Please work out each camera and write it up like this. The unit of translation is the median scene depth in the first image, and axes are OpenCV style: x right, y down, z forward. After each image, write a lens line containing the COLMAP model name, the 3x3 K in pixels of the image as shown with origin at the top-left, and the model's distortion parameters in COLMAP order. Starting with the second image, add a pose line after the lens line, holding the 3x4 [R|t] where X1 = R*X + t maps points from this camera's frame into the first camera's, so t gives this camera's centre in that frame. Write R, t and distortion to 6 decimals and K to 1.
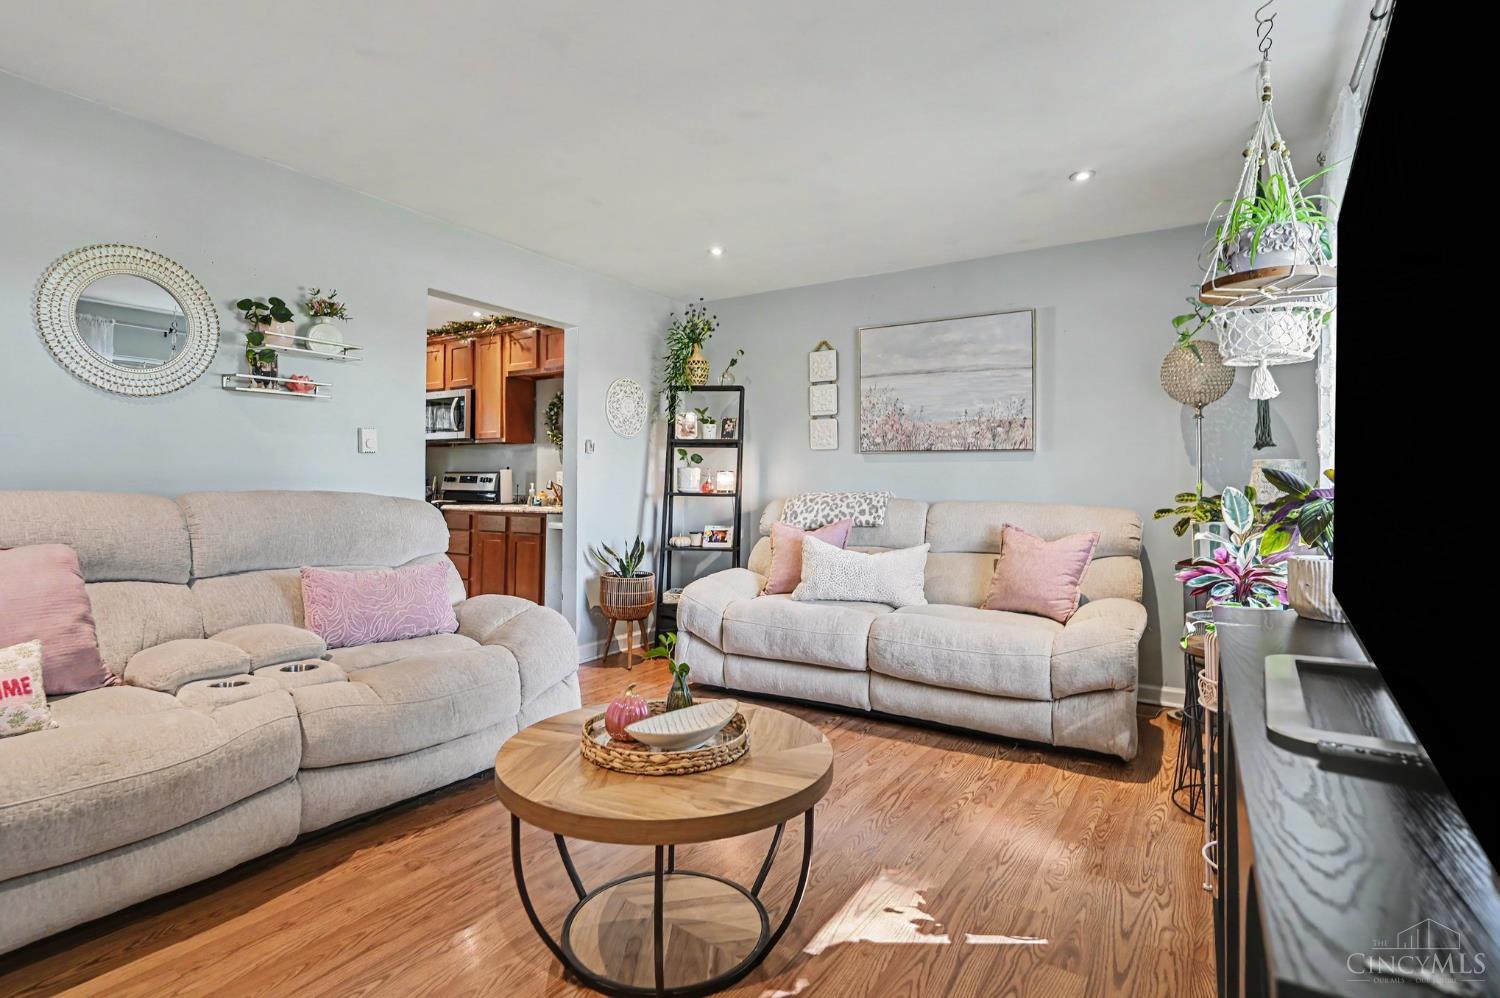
lens RADIAL K [[741.1, 0, 752.6], [0, 741.1, 467.4], [0, 0, 1]] dist [0.000960, -0.000277]
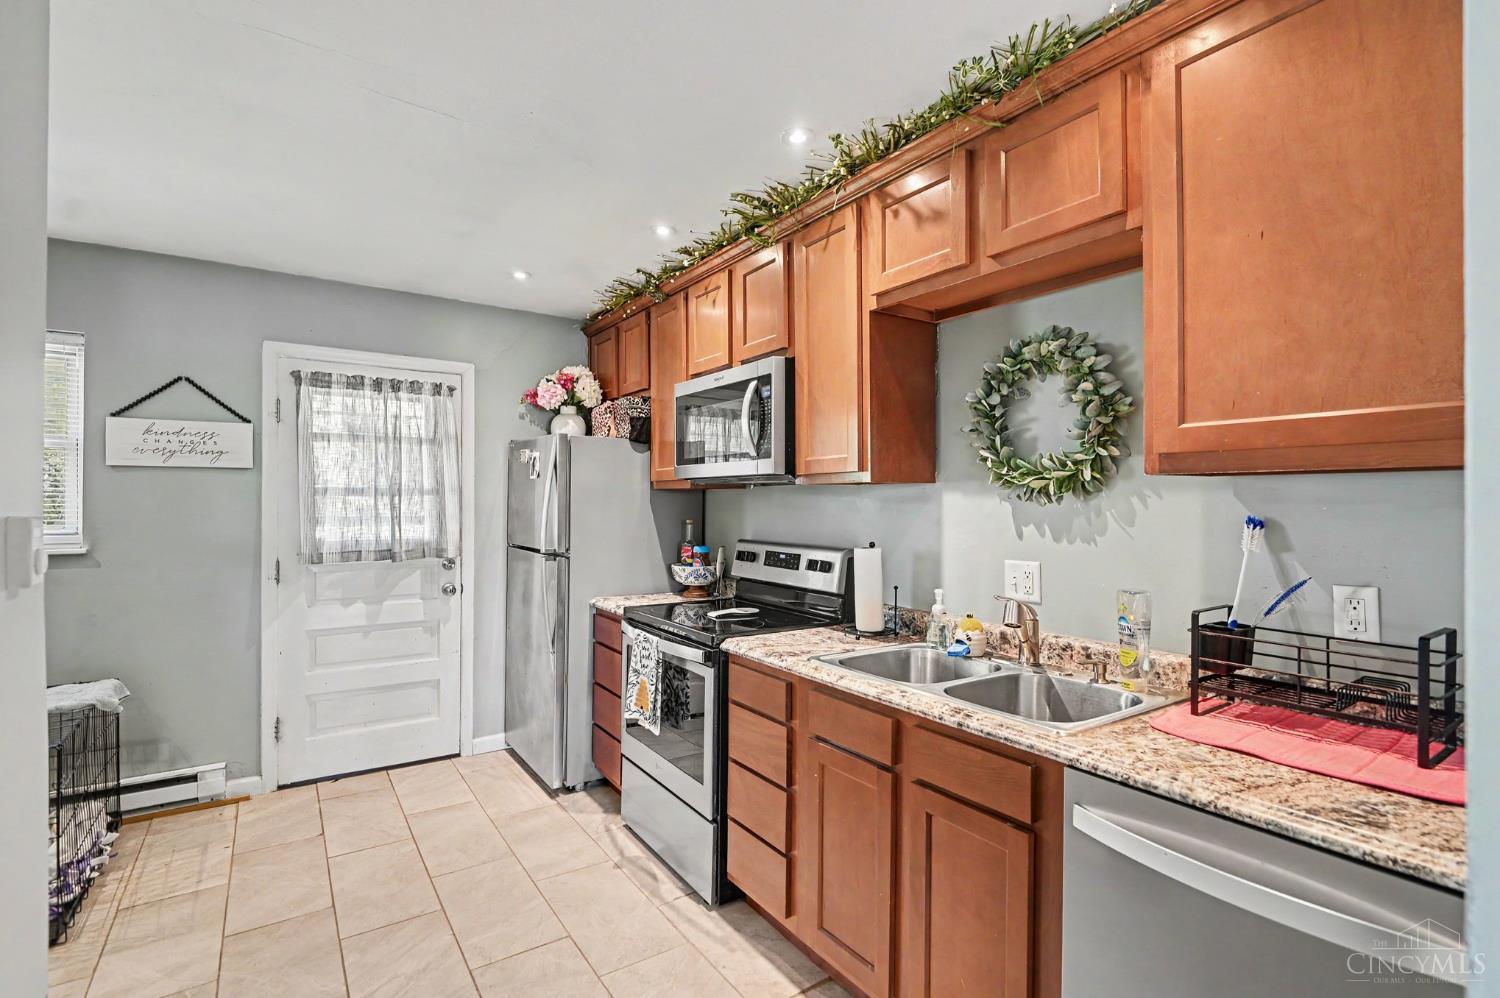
lens RADIAL K [[704.9, 0, 750.0], [0, 704.9, 499.0], [0, 0, 1]] dist [-0.001428, -0.001207]
pose [[0.917869, -0.006536, -0.396831, -0.236536], [0.014002, 0.999775, 0.015919, -0.030983], [0.396637, -0.020168, 0.917754, 0.614483]]
